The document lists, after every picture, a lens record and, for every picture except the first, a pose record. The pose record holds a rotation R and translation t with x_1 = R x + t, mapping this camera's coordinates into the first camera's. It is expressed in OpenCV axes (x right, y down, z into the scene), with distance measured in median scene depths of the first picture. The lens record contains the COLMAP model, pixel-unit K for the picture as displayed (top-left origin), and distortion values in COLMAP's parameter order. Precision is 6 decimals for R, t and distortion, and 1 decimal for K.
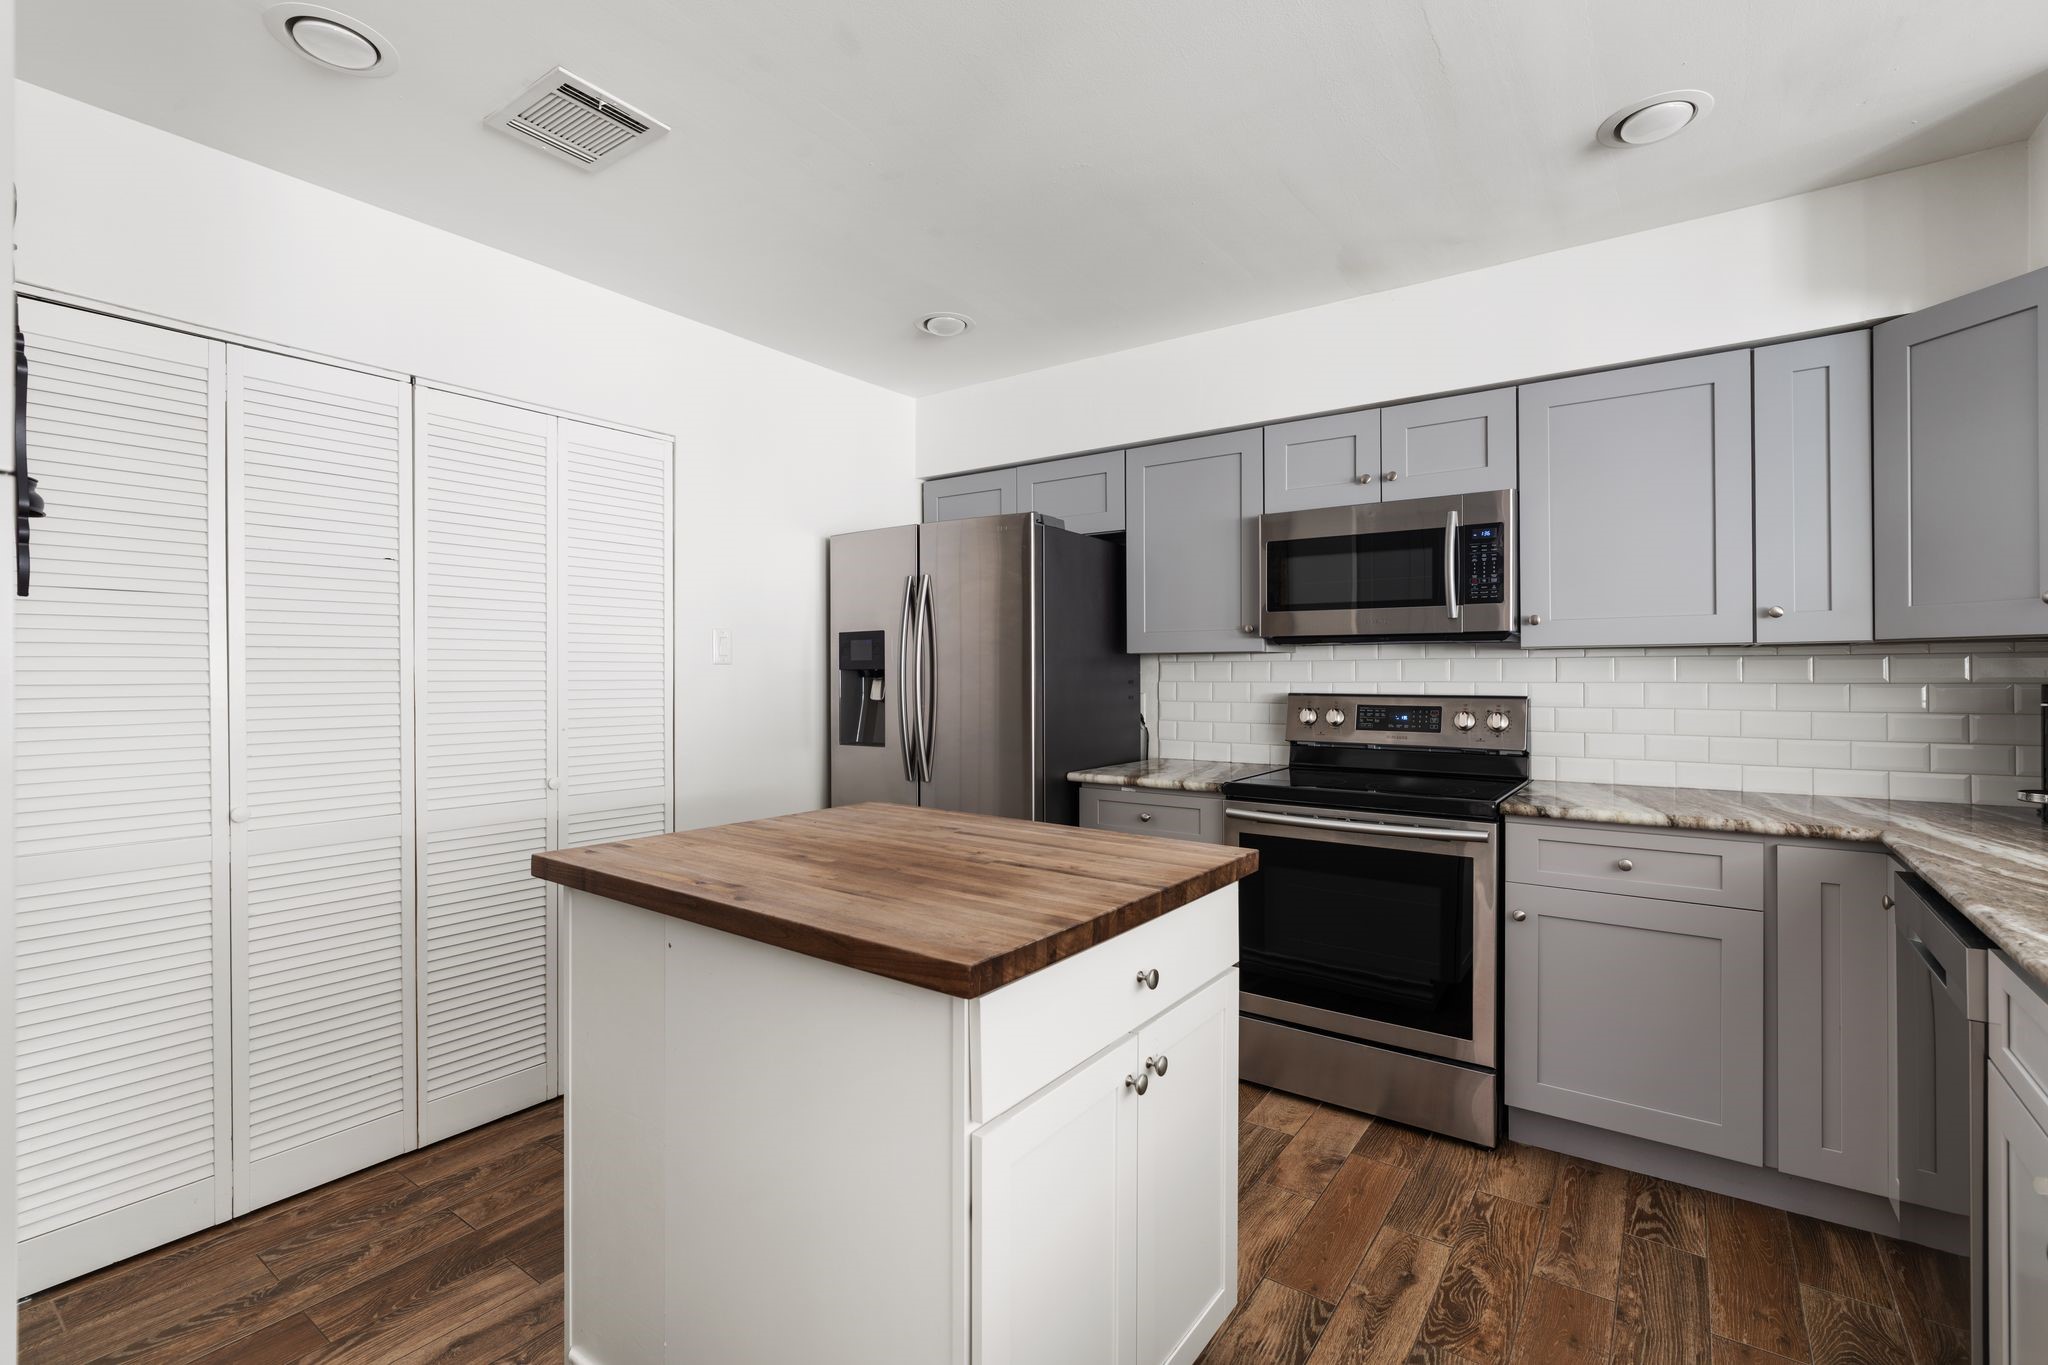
lens RADIAL K [[927.0, 0, 1026.0], [0, 927.0, 674.1], [0, 0, 1]] dist [-0.003251, 0.001053]
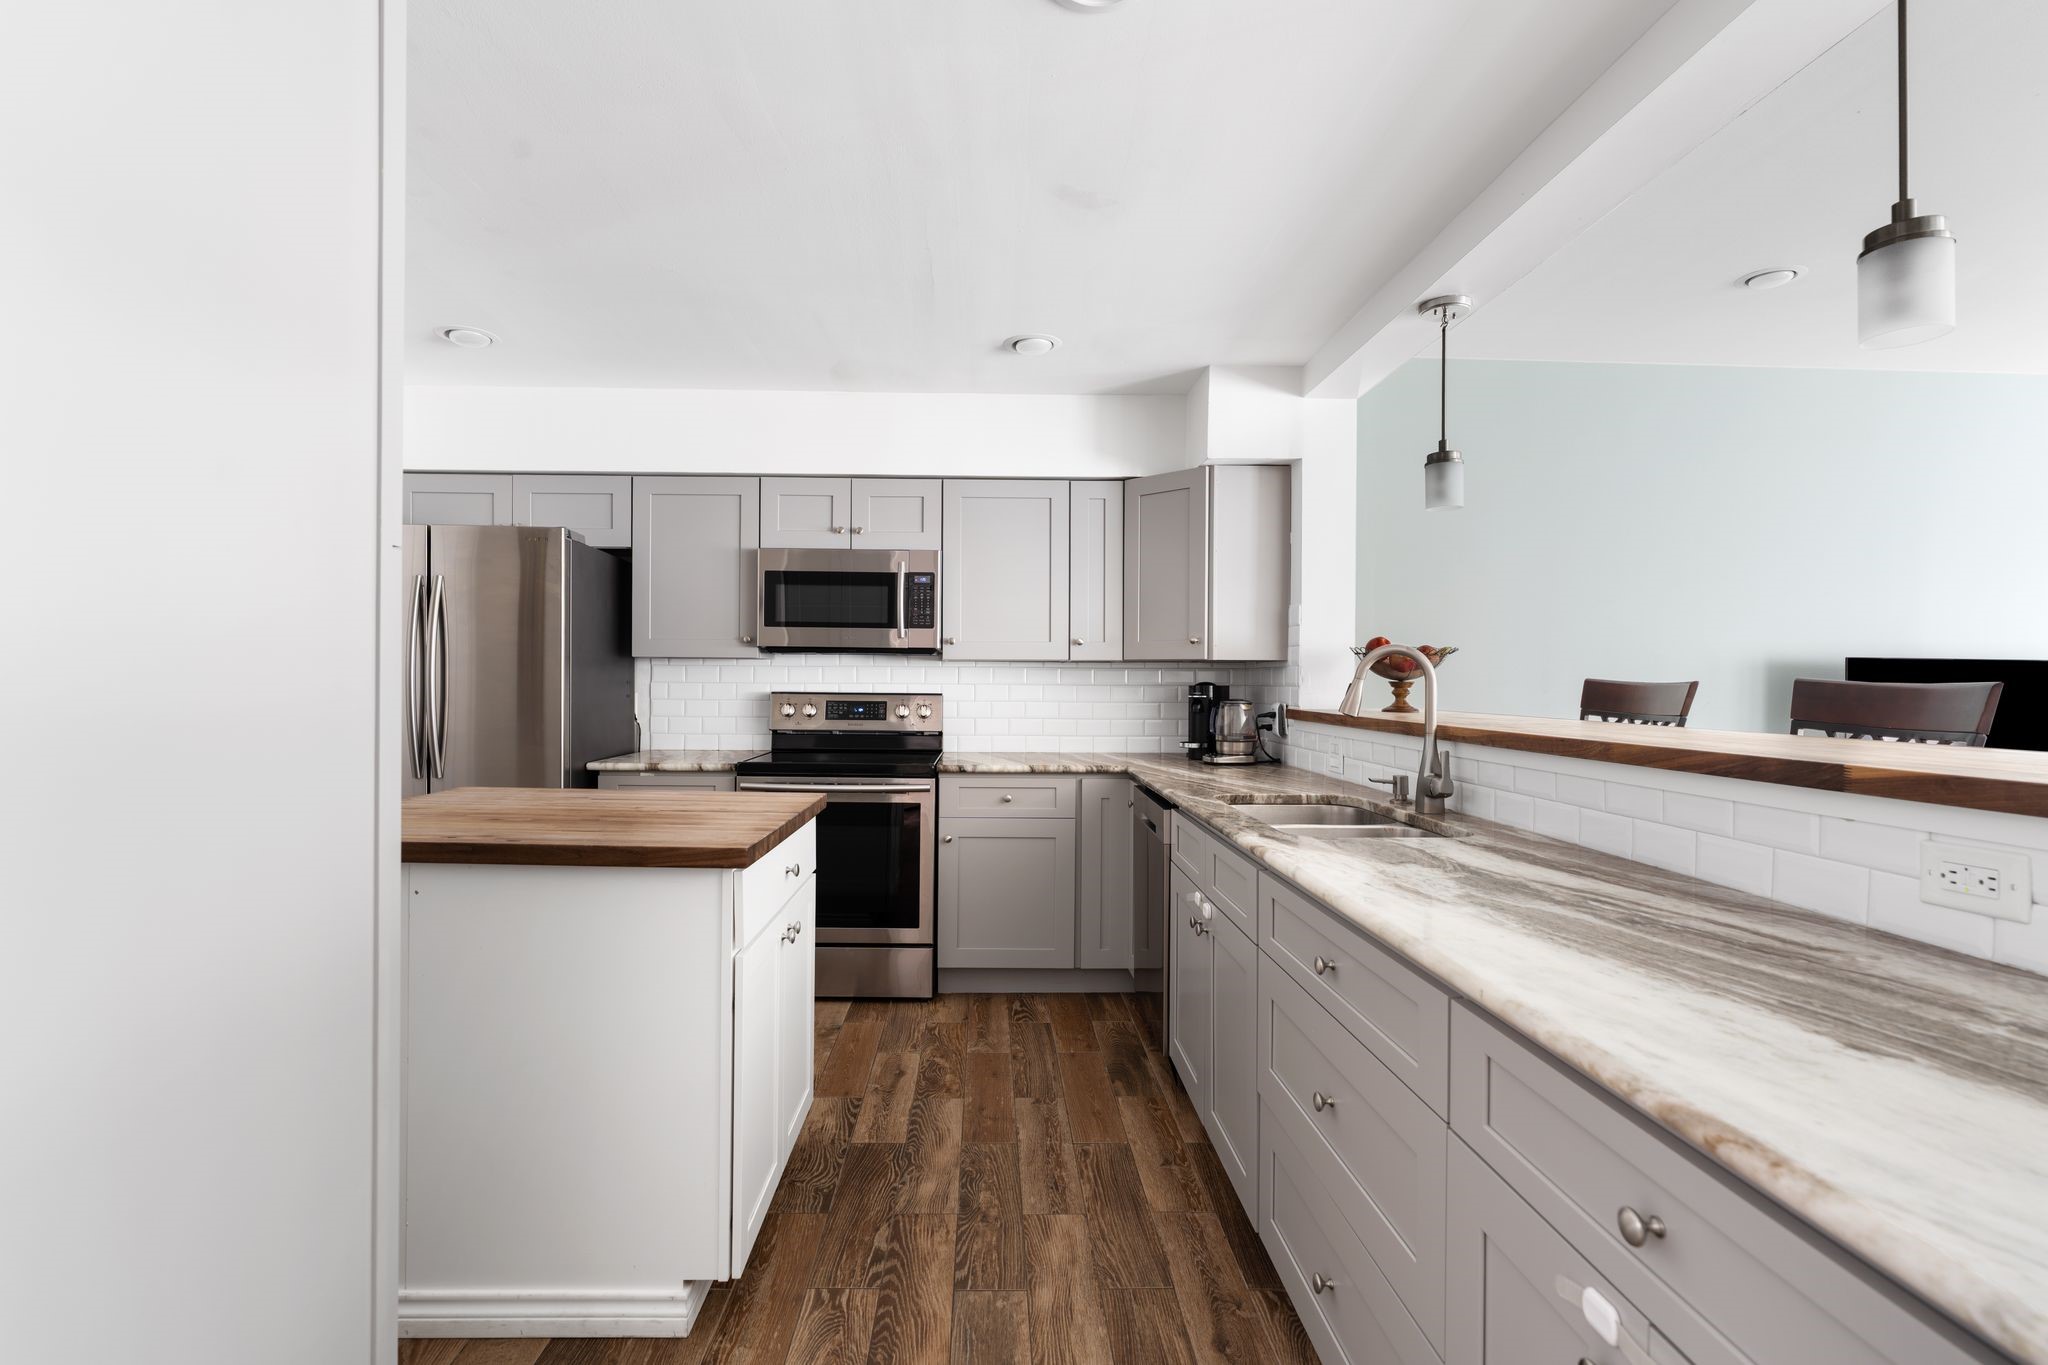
lens RADIAL K [[927.0, 0, 1007.9], [0, 927.0, 683.8], [0, 0, 1]] dist [-0.003251, 0.001053]
pose [[0.800784, 0.006120, 0.598922, -0.290036], [-0.009359, 0.999954, 0.002295, 0.005517], [-0.598880, -0.007443, 0.800804, -0.257855]]
